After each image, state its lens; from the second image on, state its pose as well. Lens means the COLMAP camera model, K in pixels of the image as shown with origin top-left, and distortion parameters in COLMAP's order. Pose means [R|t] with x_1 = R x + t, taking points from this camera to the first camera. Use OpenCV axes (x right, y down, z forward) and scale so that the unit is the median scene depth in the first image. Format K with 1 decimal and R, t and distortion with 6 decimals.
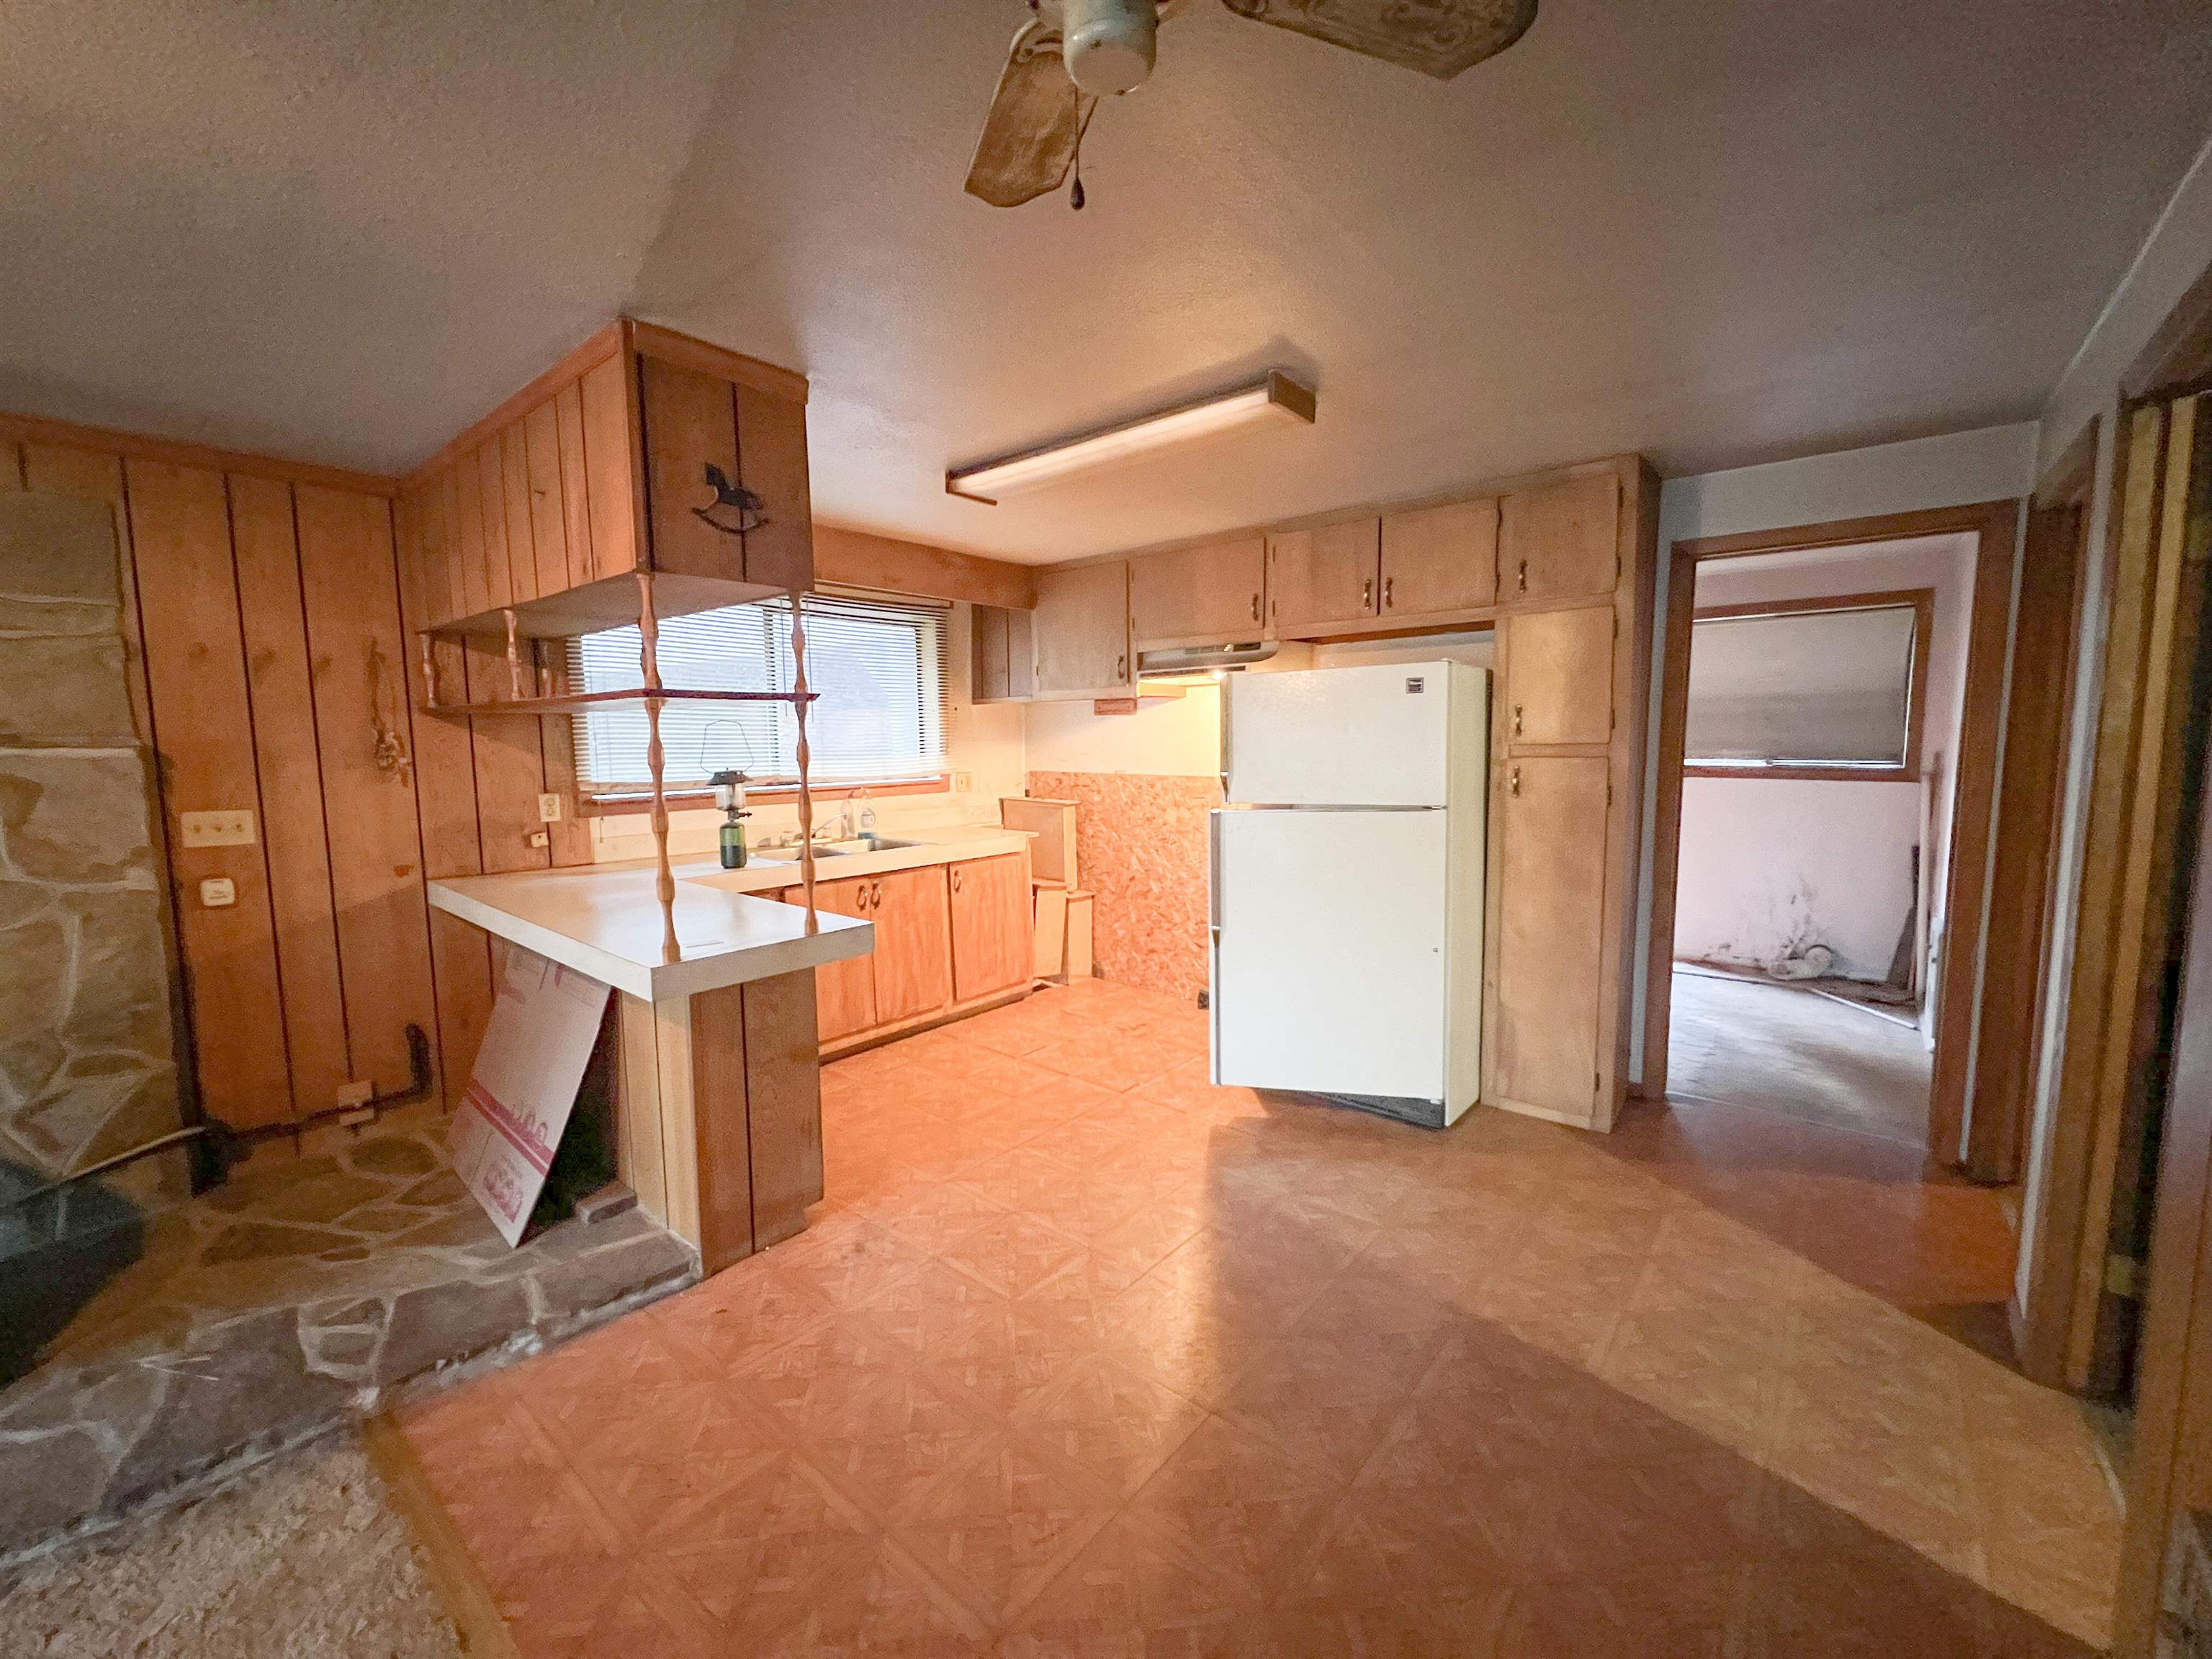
lens RADIAL K [[876.3, 0, 1105.8], [0, 876.3, 824.4], [0, 0, 1]] dist [-0.001265, 0.000189]
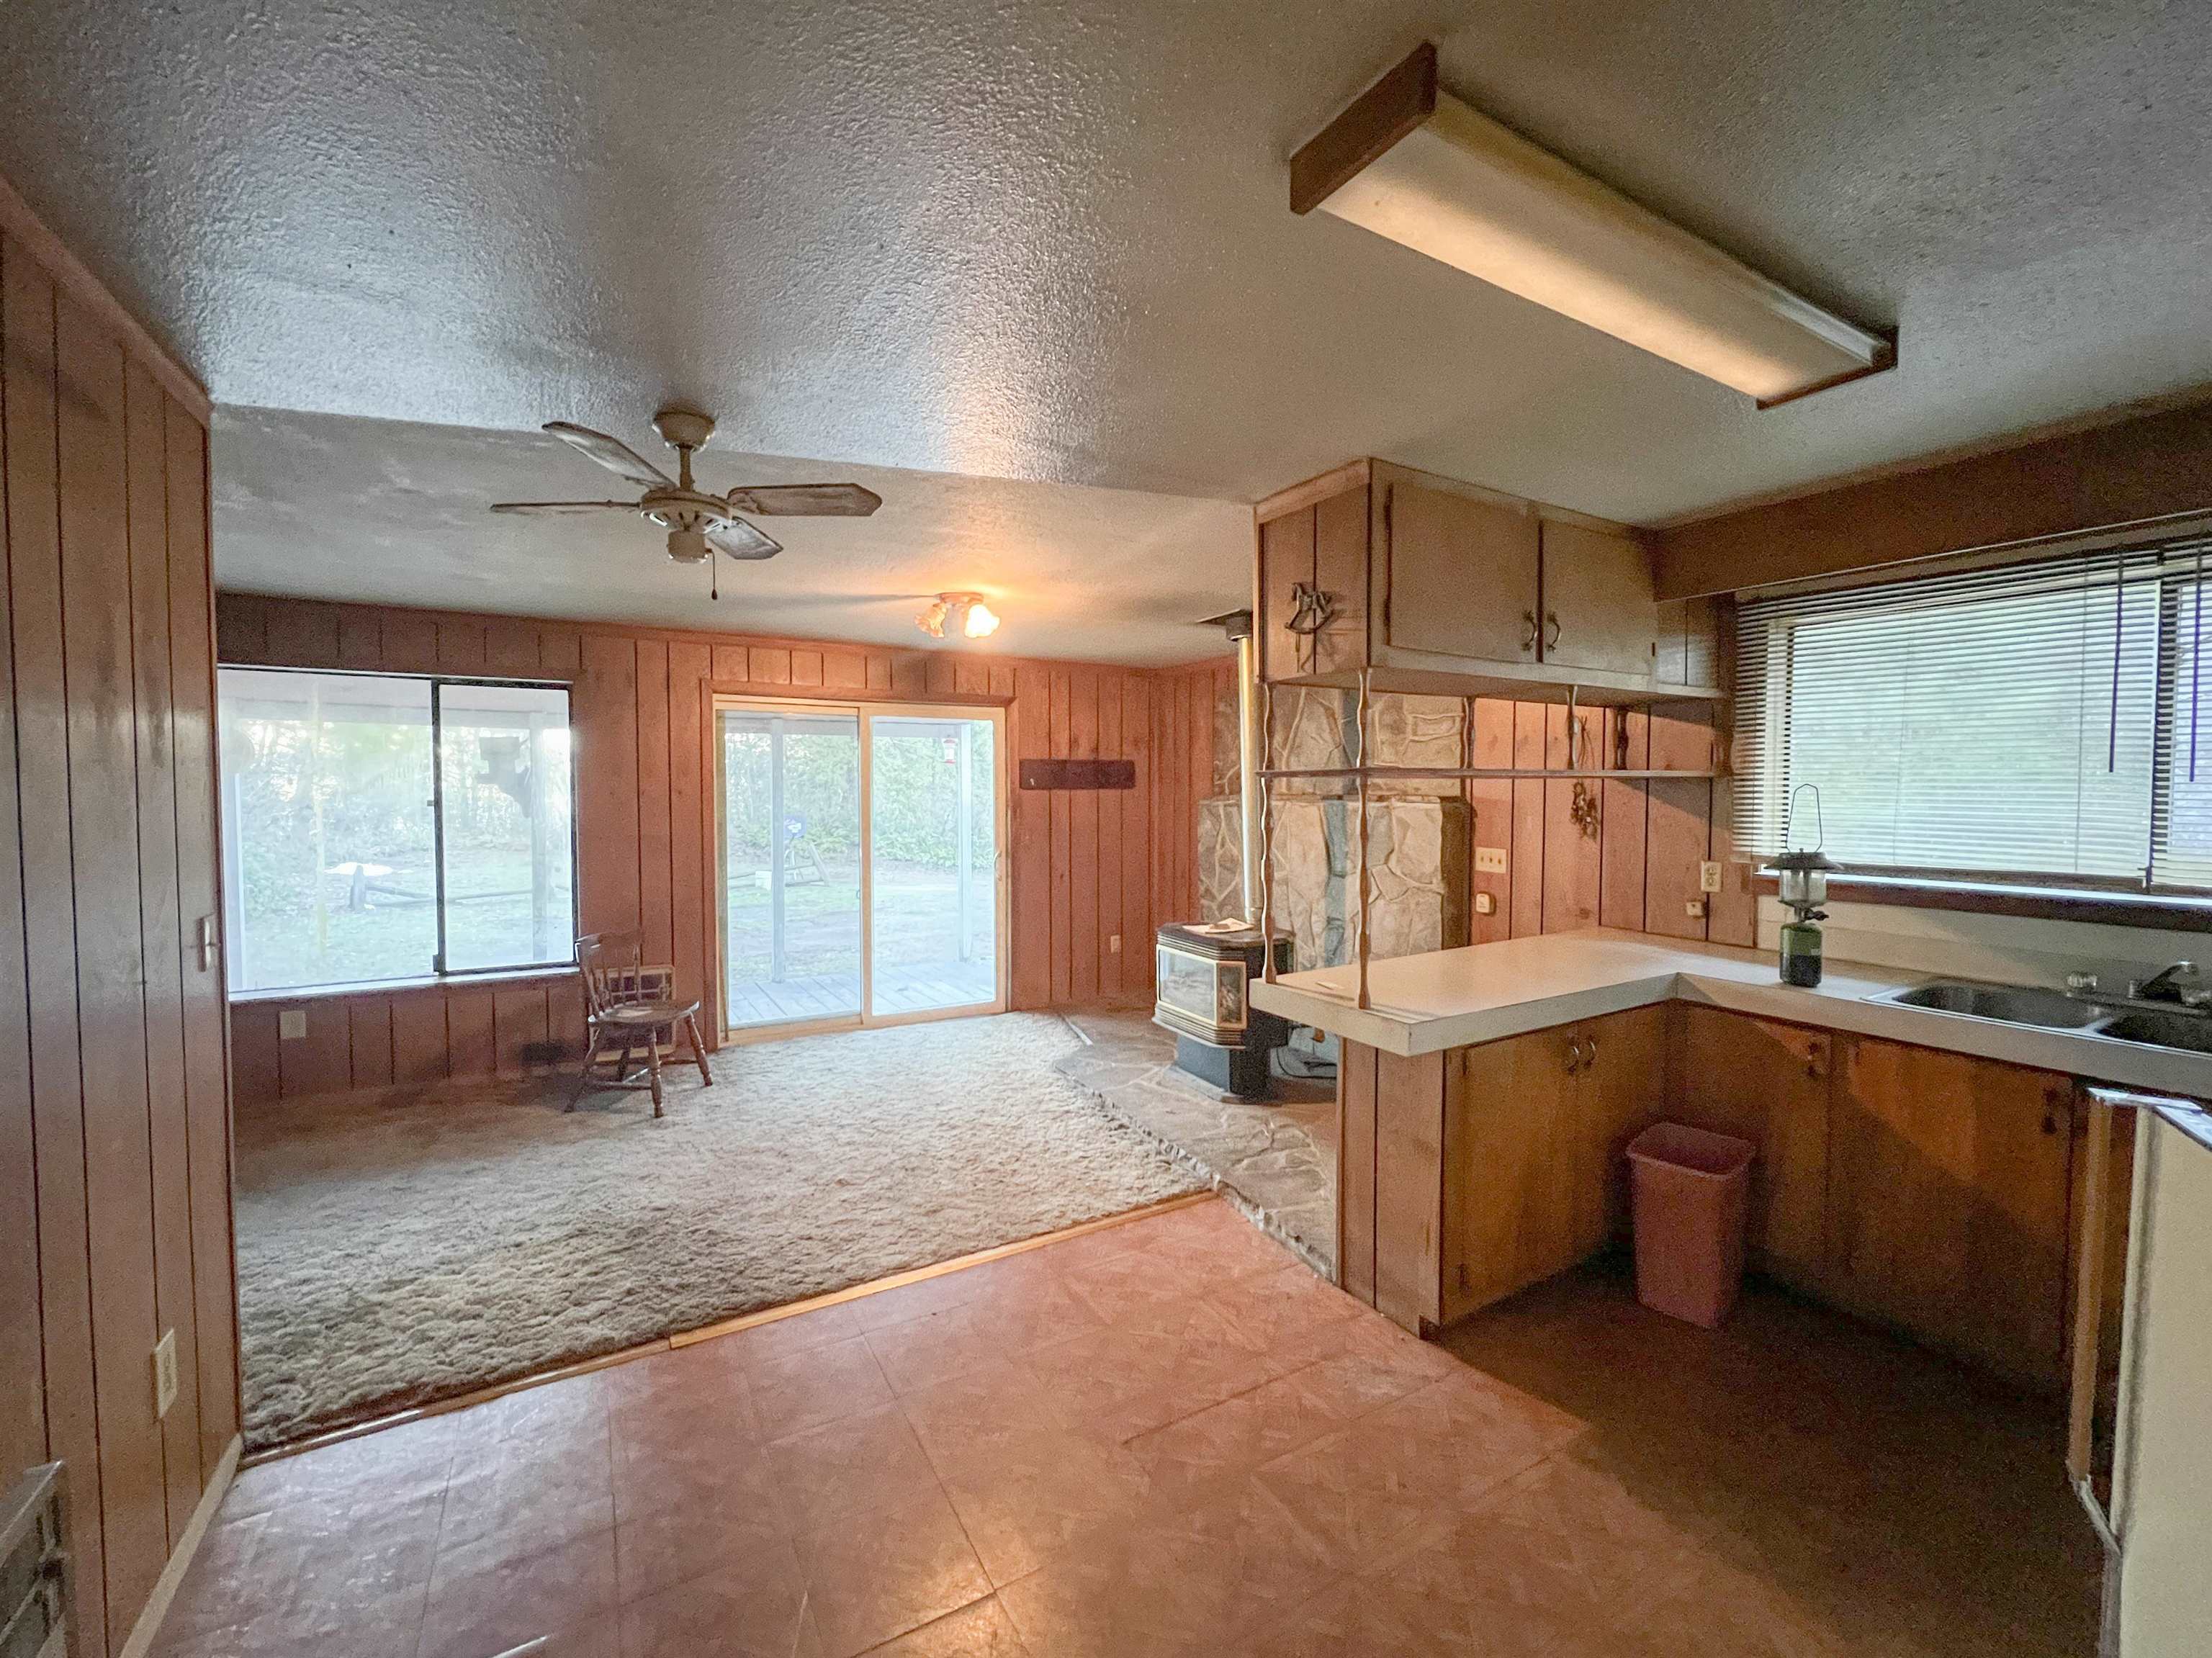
lens RADIAL K [[892.5, 0, 1093.0], [0, 892.5, 822.5], [0, 0, 1]] dist [0.000421, 0.000079]
pose [[-0.342294, 0.046057, -0.938463, 0.623057], [-0.088358, 0.992794, 0.080952, -0.123755], [0.935429, 0.110630, -0.335758, 0.910905]]
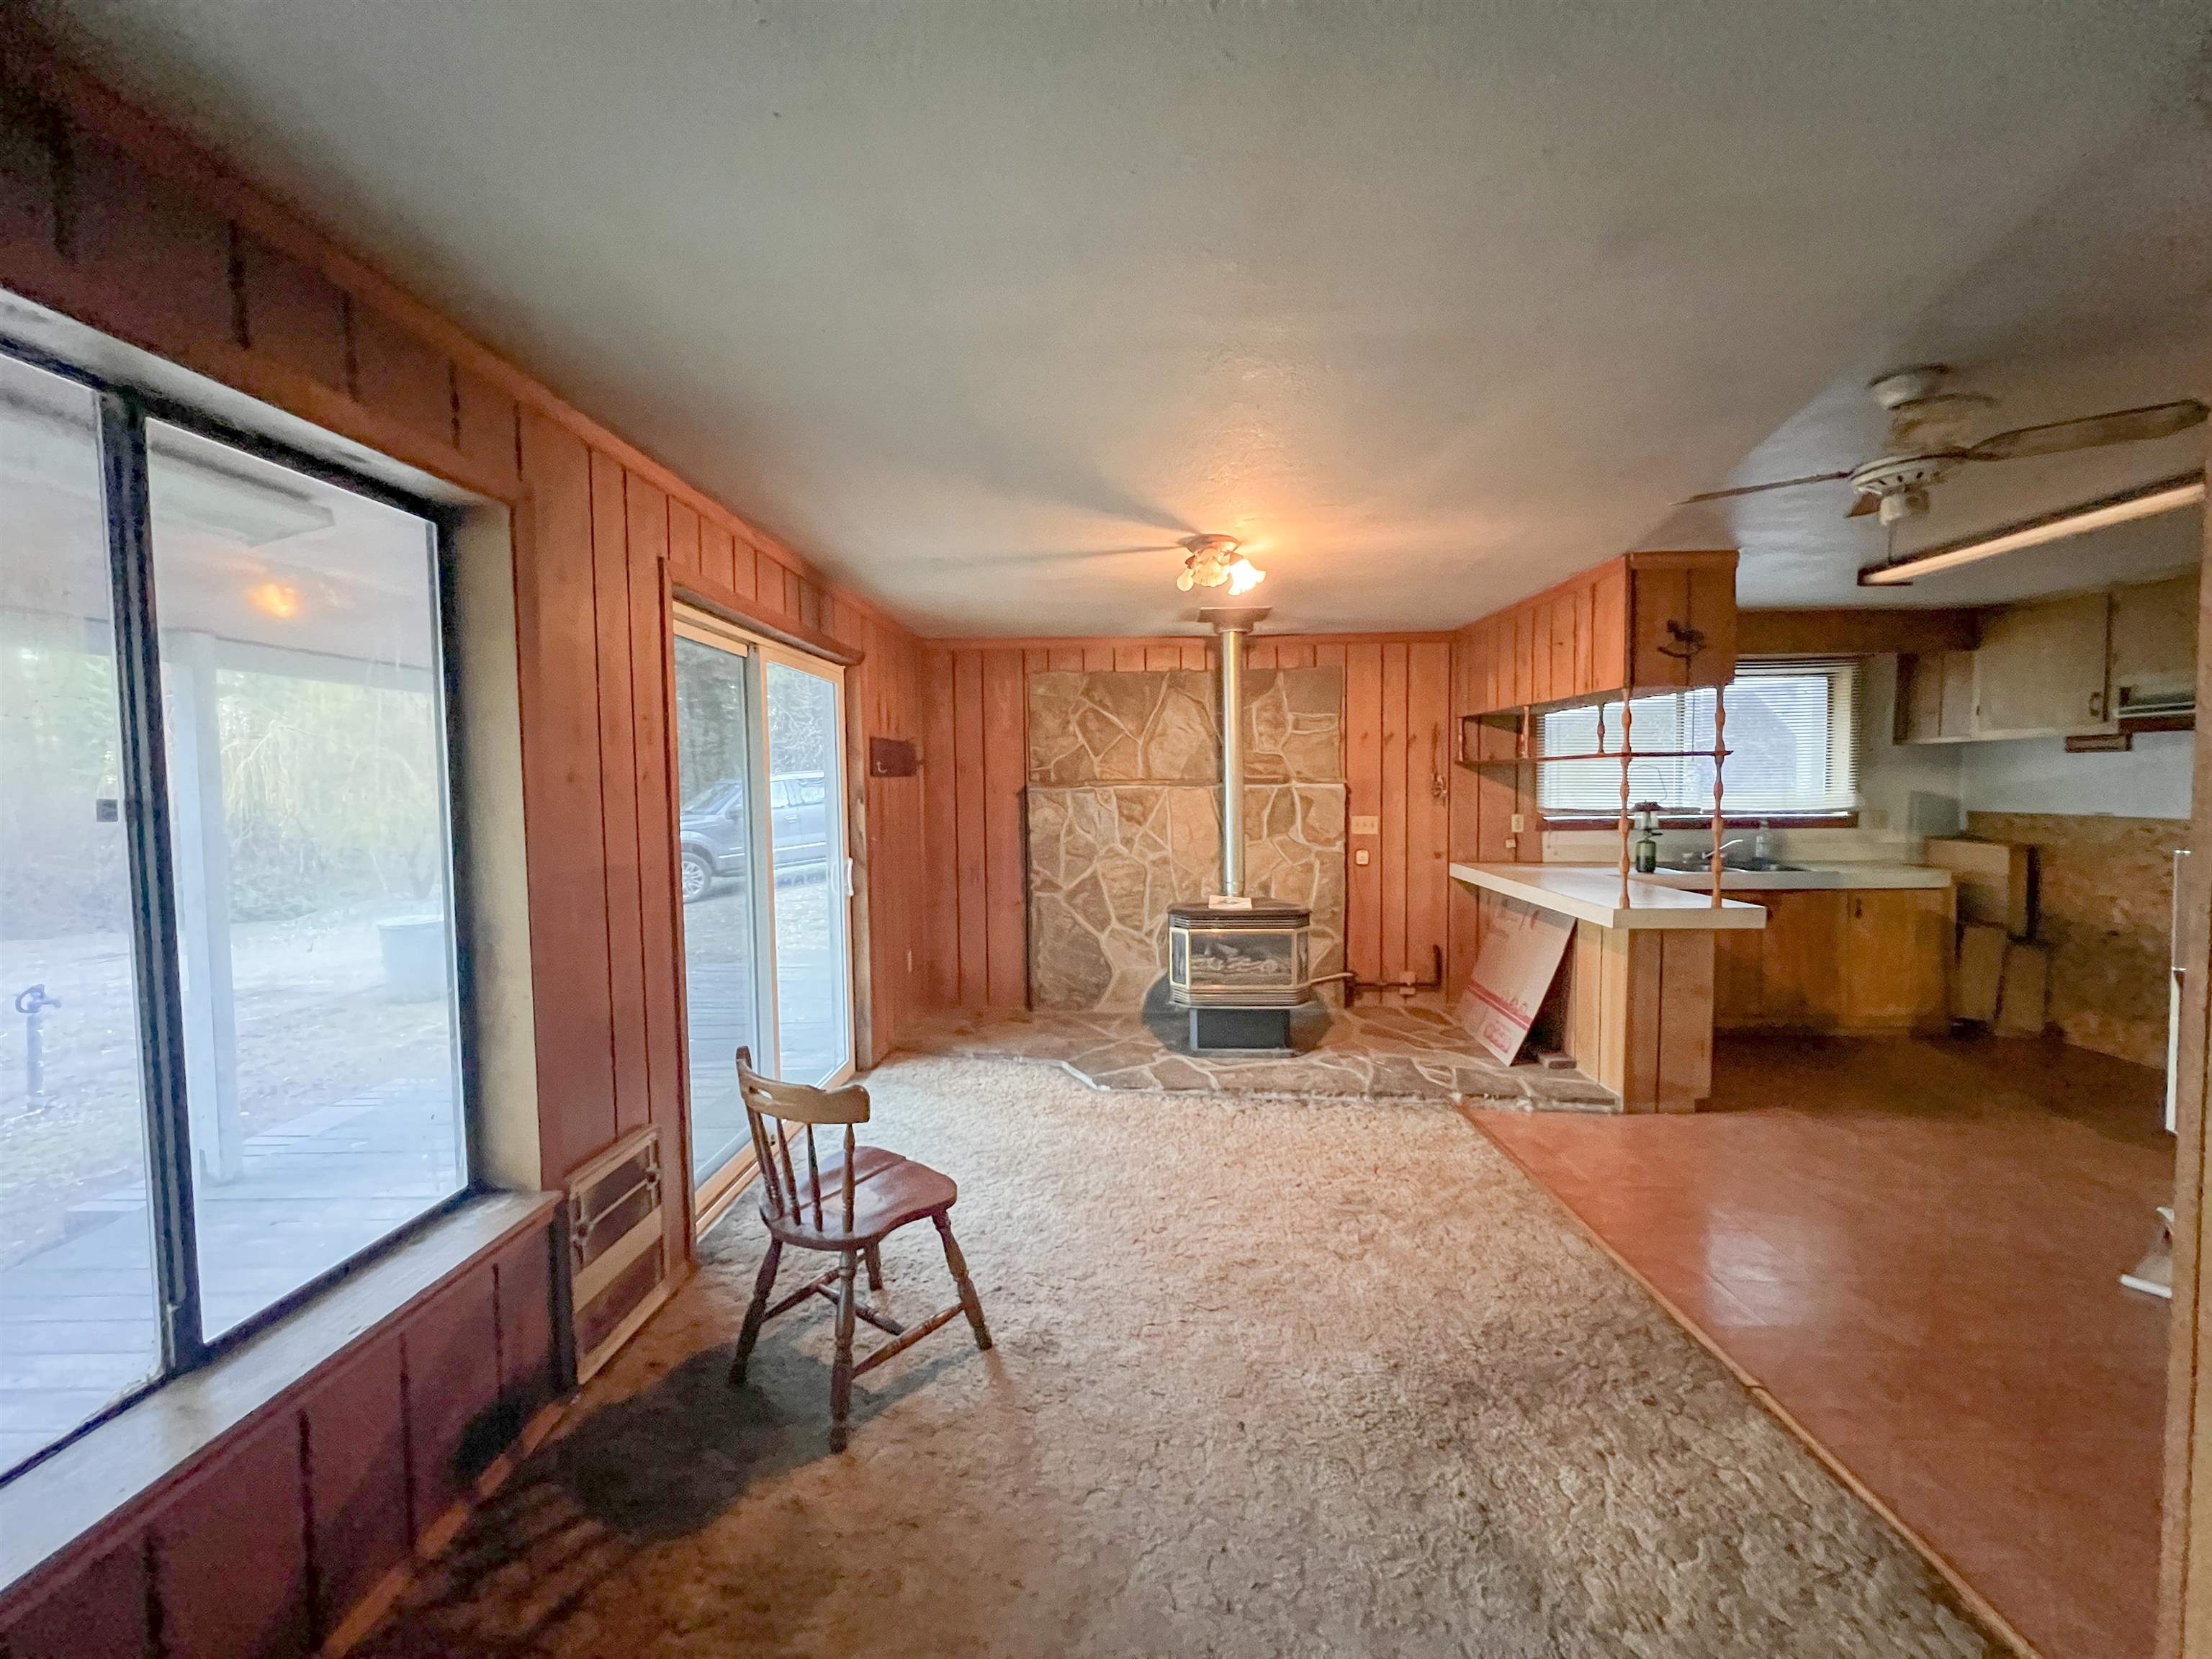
lens RADIAL K [[876.3, 0, 1105.8], [0, 876.3, 824.4], [0, 0, 1]] dist [-0.001265, 0.000189]
pose [[0.614007, 0.040707, -0.788250, 0.182368], [-0.074543, 0.997196, -0.006568, 0.061789], [0.785772, 0.062792, 0.615320, -0.688591]]
